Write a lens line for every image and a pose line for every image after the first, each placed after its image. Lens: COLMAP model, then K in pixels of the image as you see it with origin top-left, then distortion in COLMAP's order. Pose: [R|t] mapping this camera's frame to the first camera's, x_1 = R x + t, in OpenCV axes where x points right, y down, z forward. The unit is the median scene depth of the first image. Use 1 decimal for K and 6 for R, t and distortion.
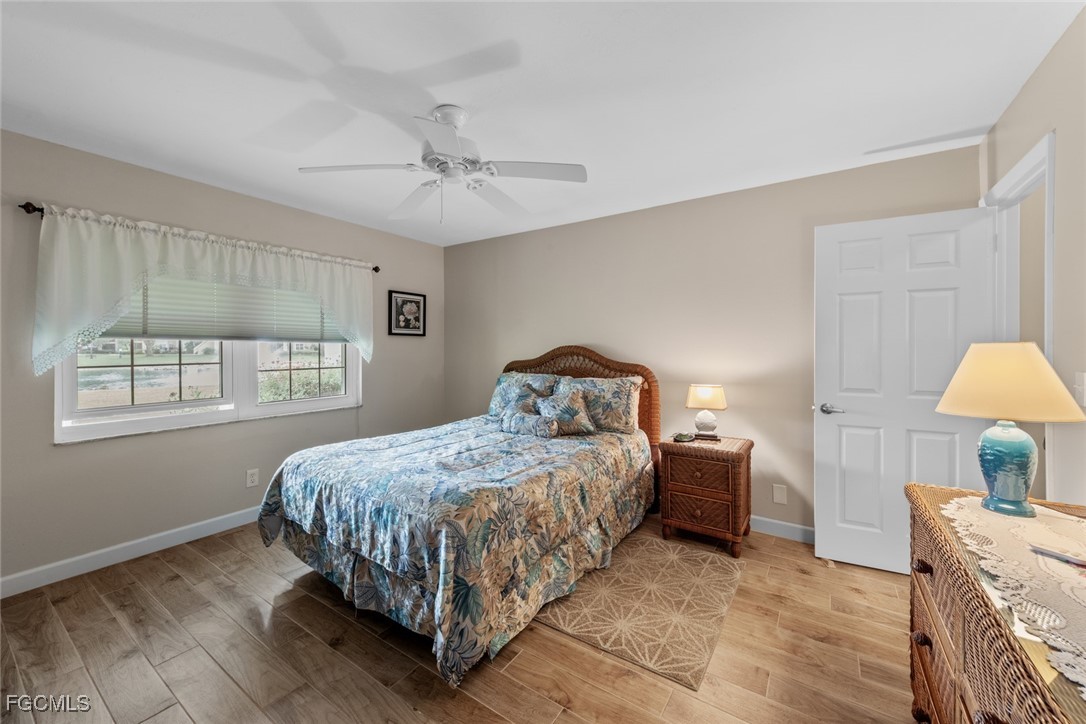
lens RADIAL K [[425.2, 0, 545.0], [0, 425.2, 351.8], [0, 0, 1]] dist [0.005011, -0.000365]
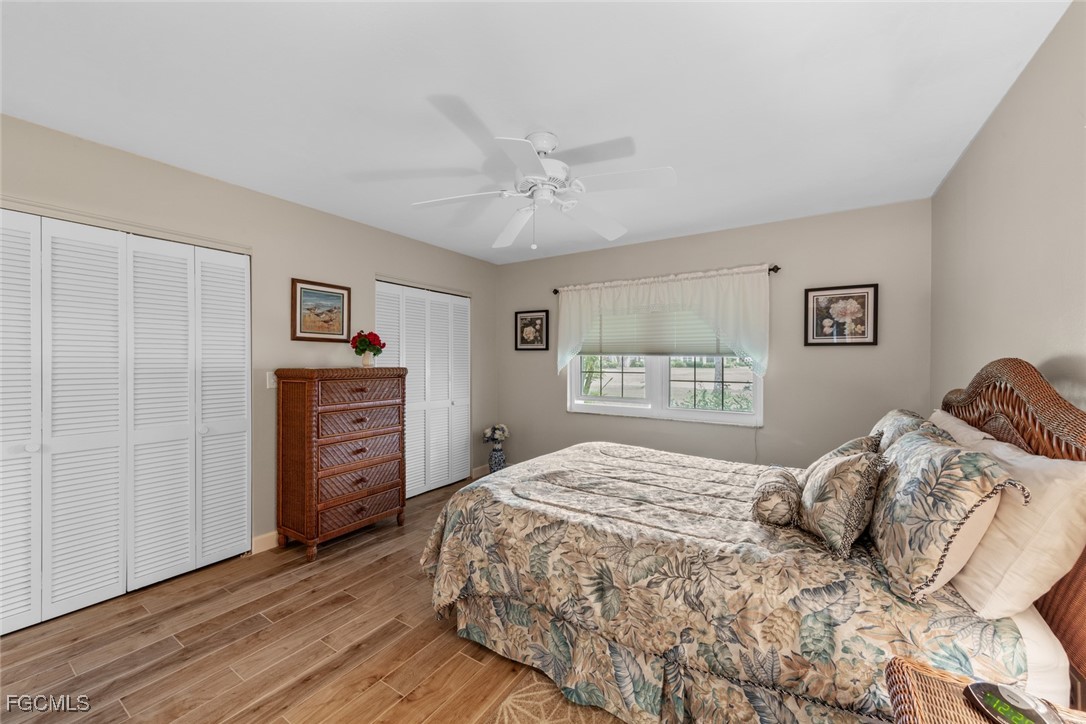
lens RADIAL K [[425.2, 0, 546.3], [0, 425.2, 361.9], [0, 0, 1]] dist [0.005011, -0.000365]
pose [[-0.003780, 0.004684, -0.999982, 0.549490], [-0.011697, 0.999920, 0.004728, -0.009956], [0.999924, 0.011715, -0.003724, 0.665920]]
